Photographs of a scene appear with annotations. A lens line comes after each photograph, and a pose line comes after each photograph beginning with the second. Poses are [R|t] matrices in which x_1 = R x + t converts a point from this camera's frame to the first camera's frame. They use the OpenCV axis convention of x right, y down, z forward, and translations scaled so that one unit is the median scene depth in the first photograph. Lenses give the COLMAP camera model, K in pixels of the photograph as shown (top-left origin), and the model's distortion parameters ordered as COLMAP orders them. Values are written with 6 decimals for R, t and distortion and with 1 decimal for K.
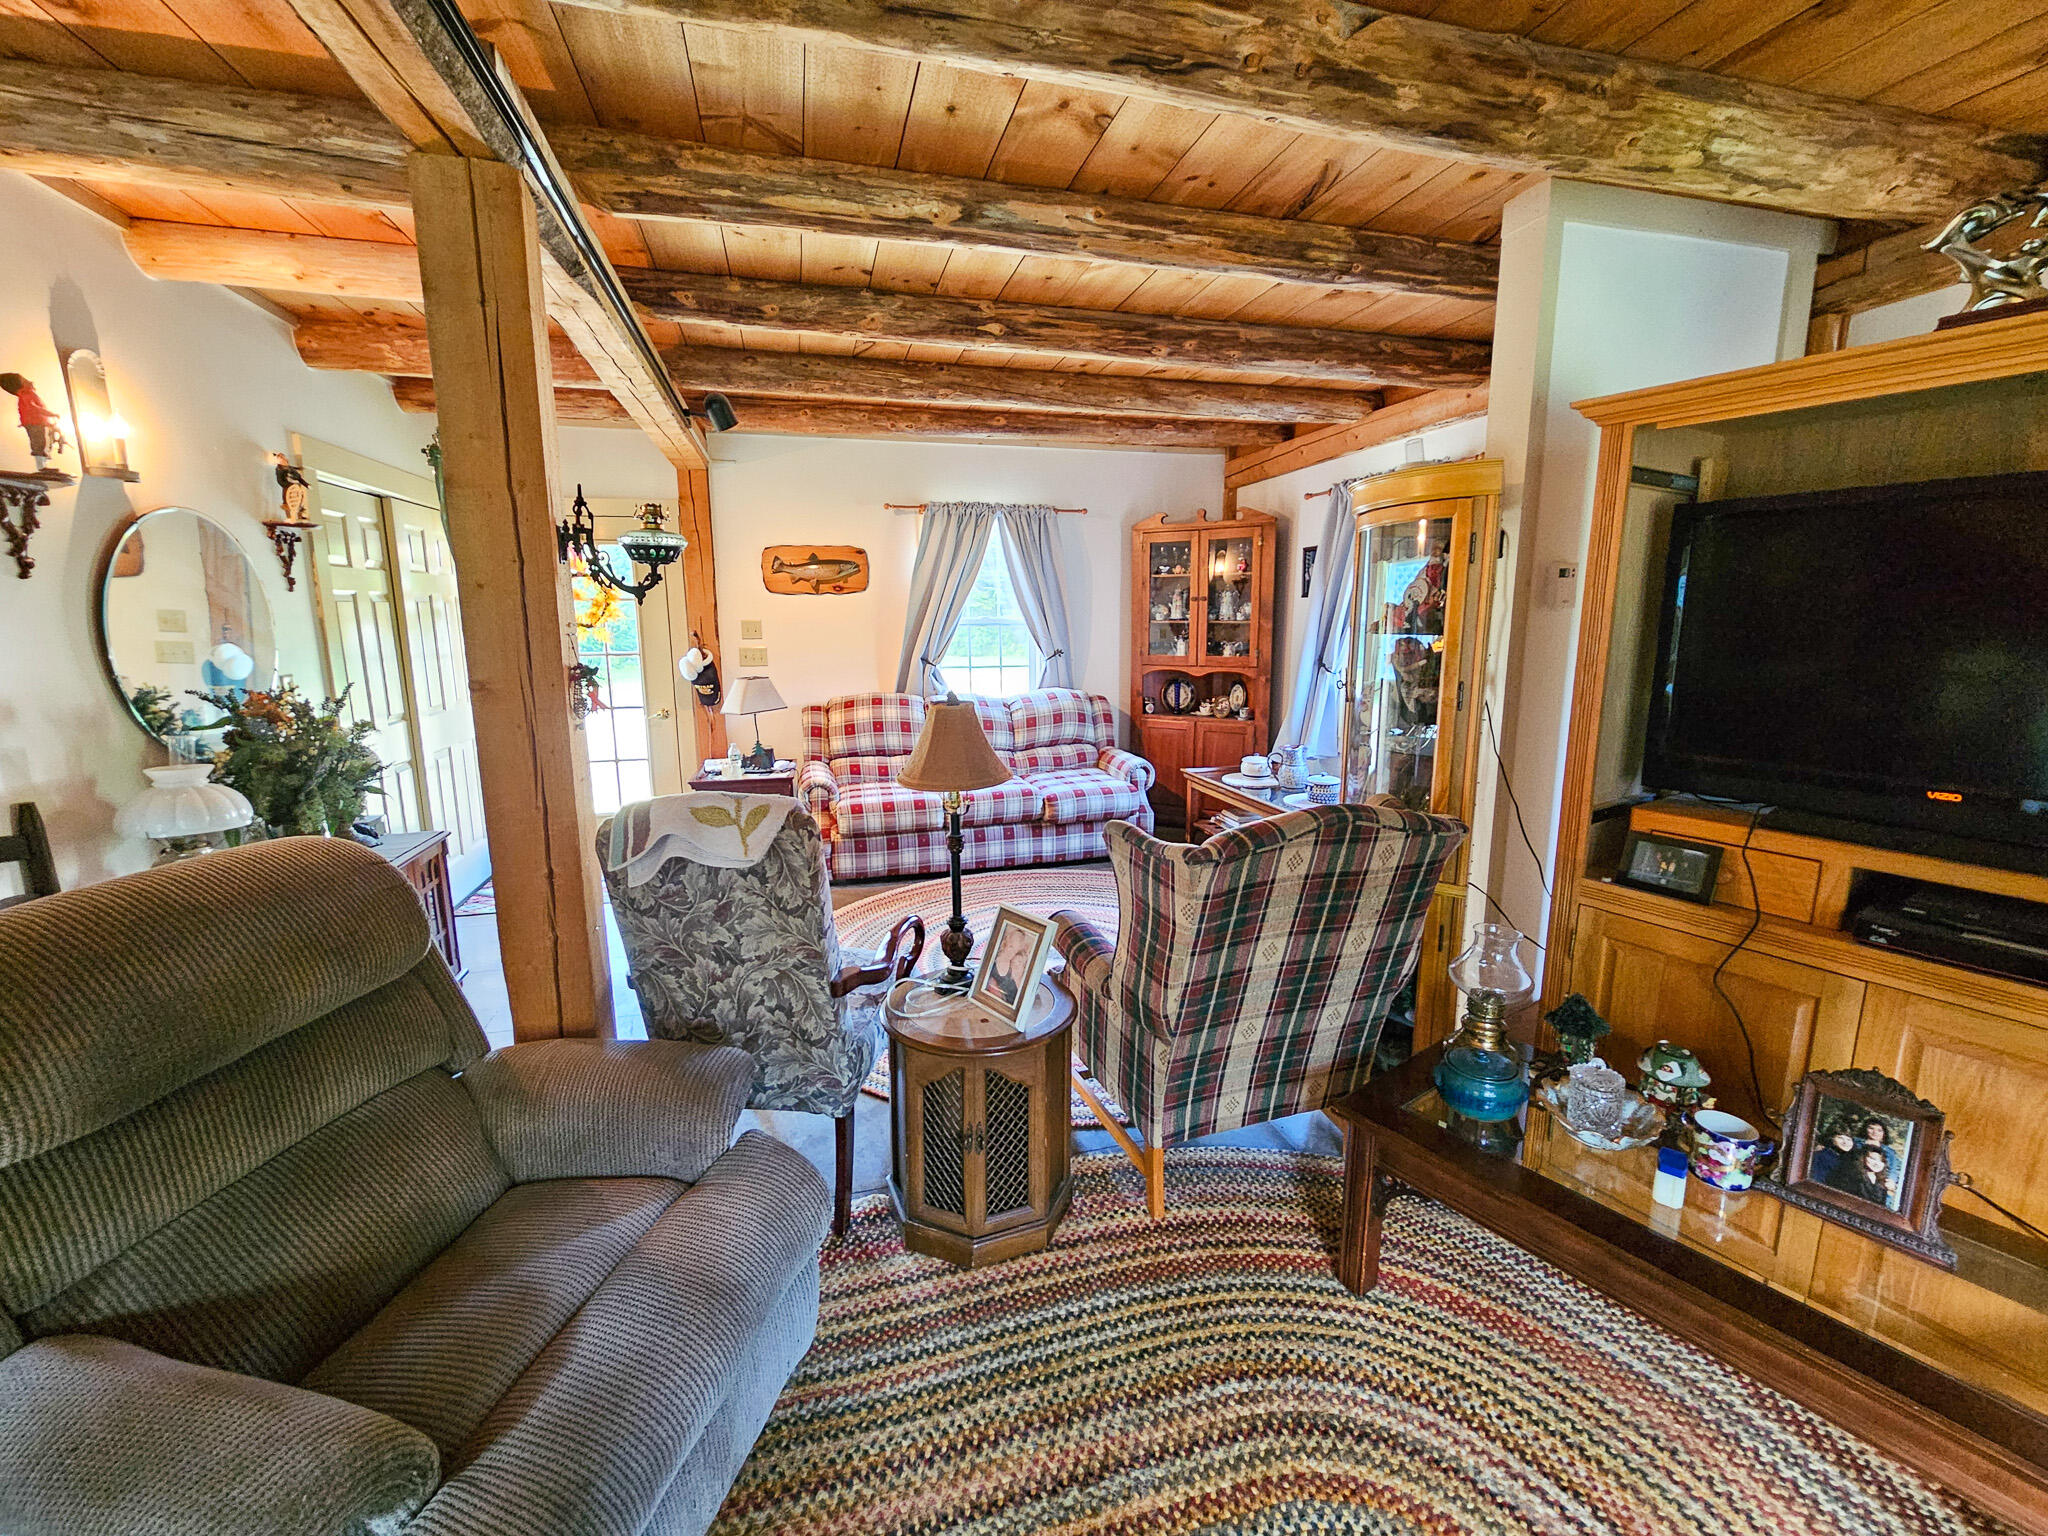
lens RADIAL K [[843.4, 0, 1030.6], [0, 843.4, 757.7], [0, 0, 1]] dist [-0.000622, -0.000467]
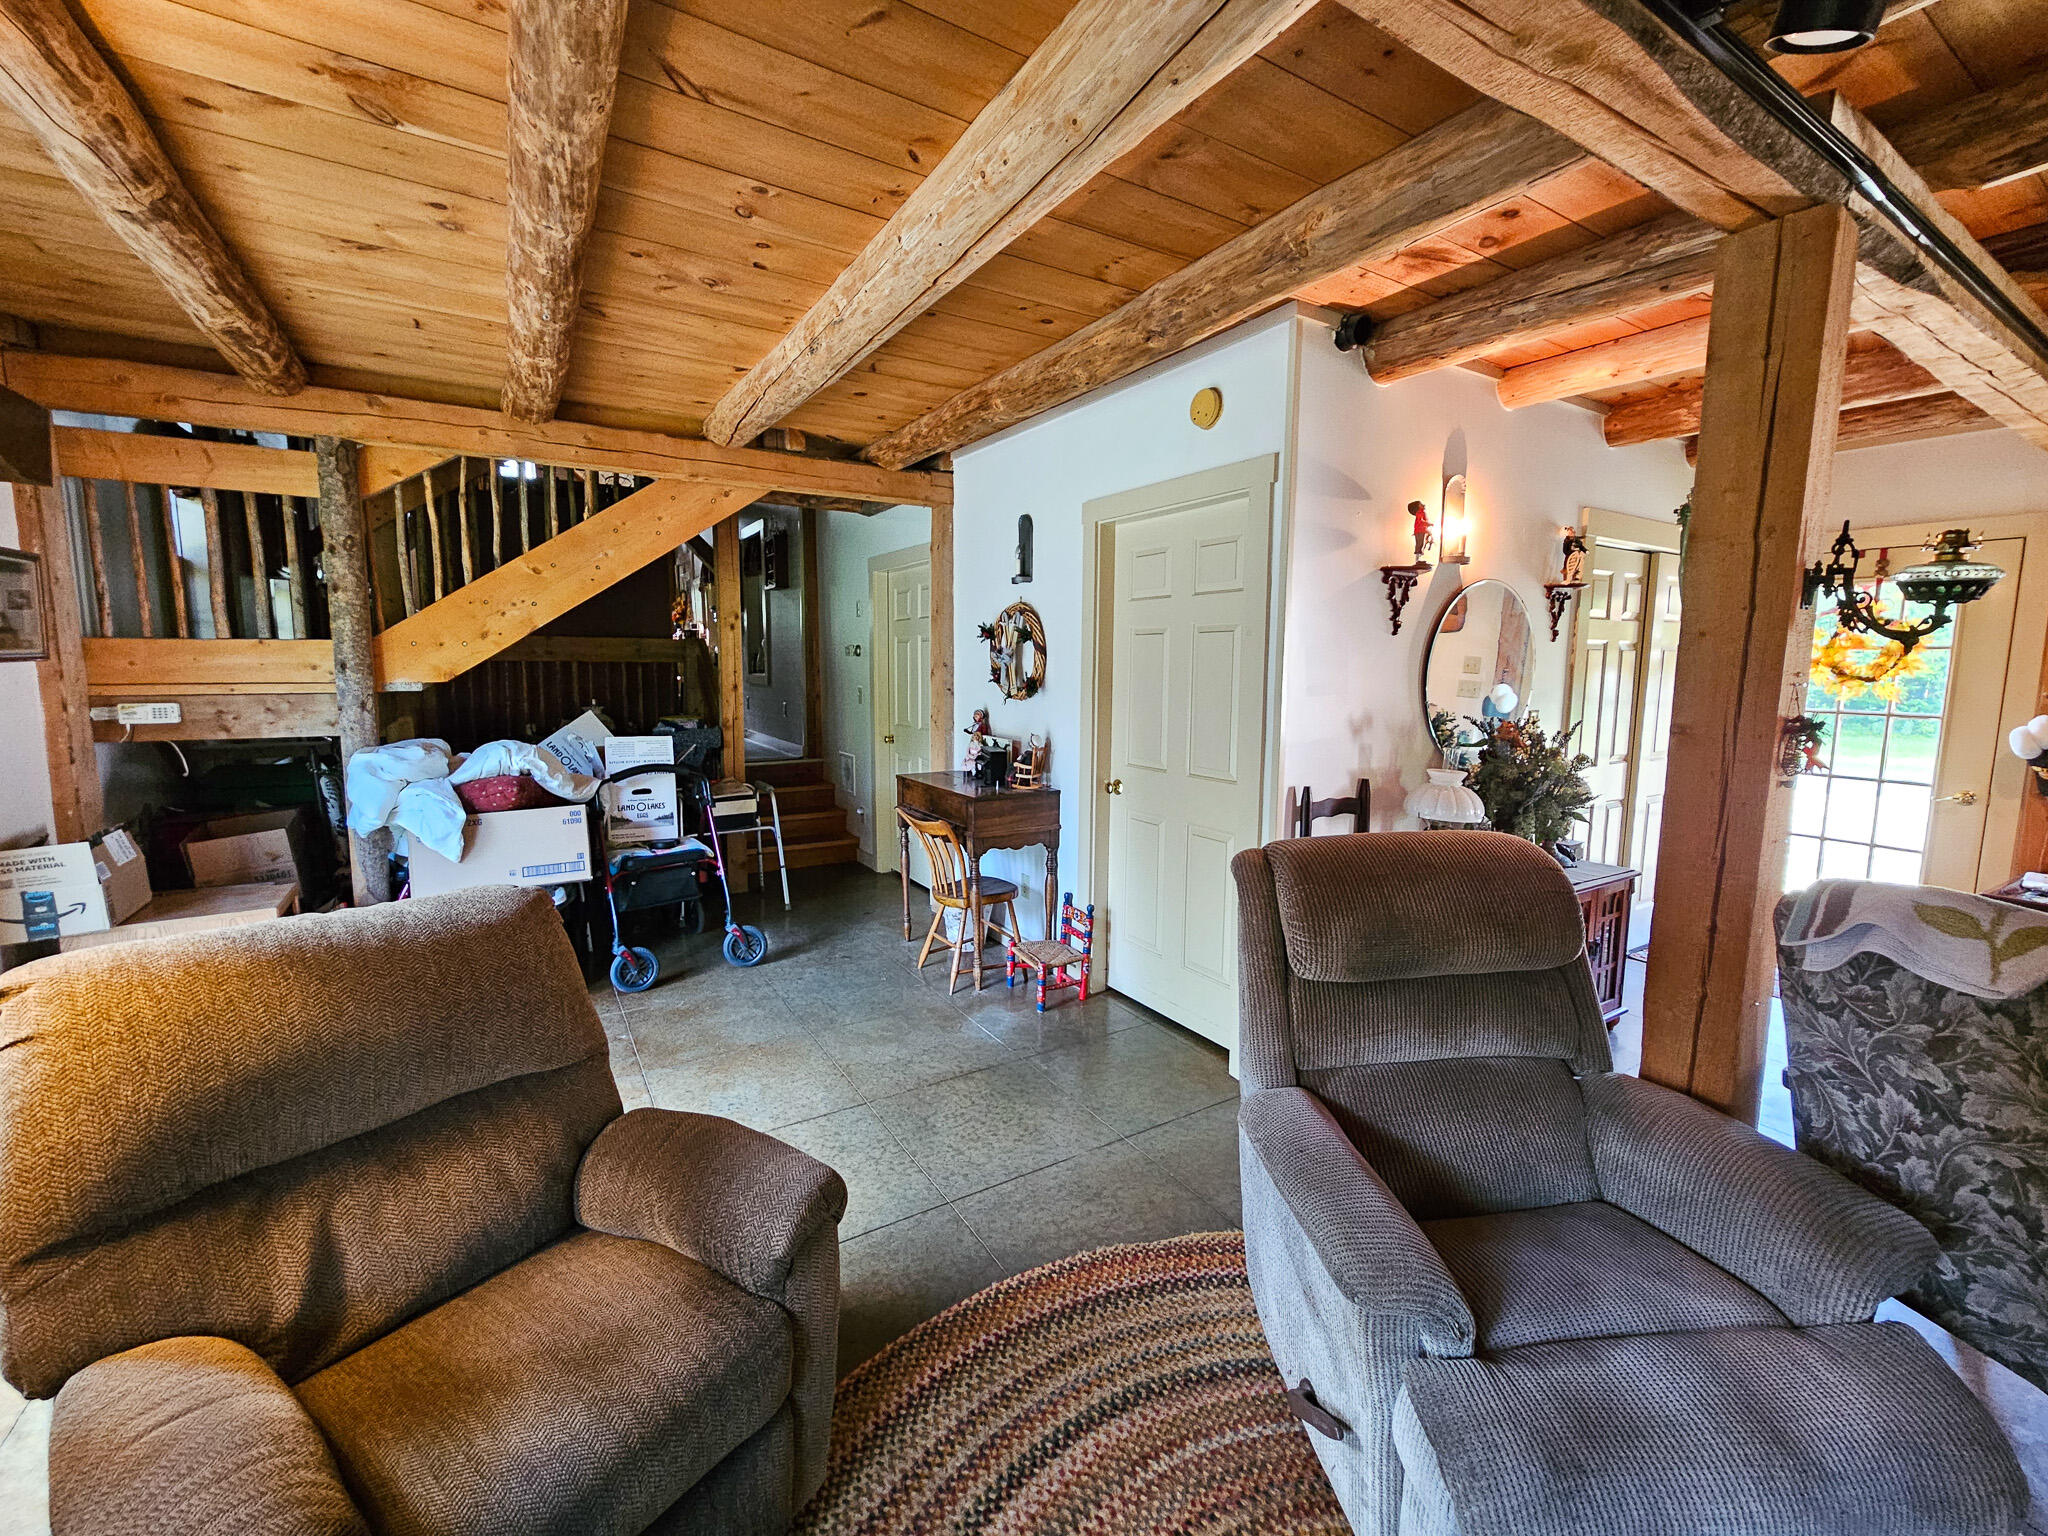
lens RADIAL K [[843.4, 0, 1030.4], [0, 843.4, 761.1], [0, 0, 1]] dist [-0.000622, -0.000467]
pose [[0.291785, 0.123093, -0.948530, 0.084436], [-0.173084, 0.982108, 0.074207, 0.011759], [0.940693, 0.142523, 0.307869, -0.055914]]
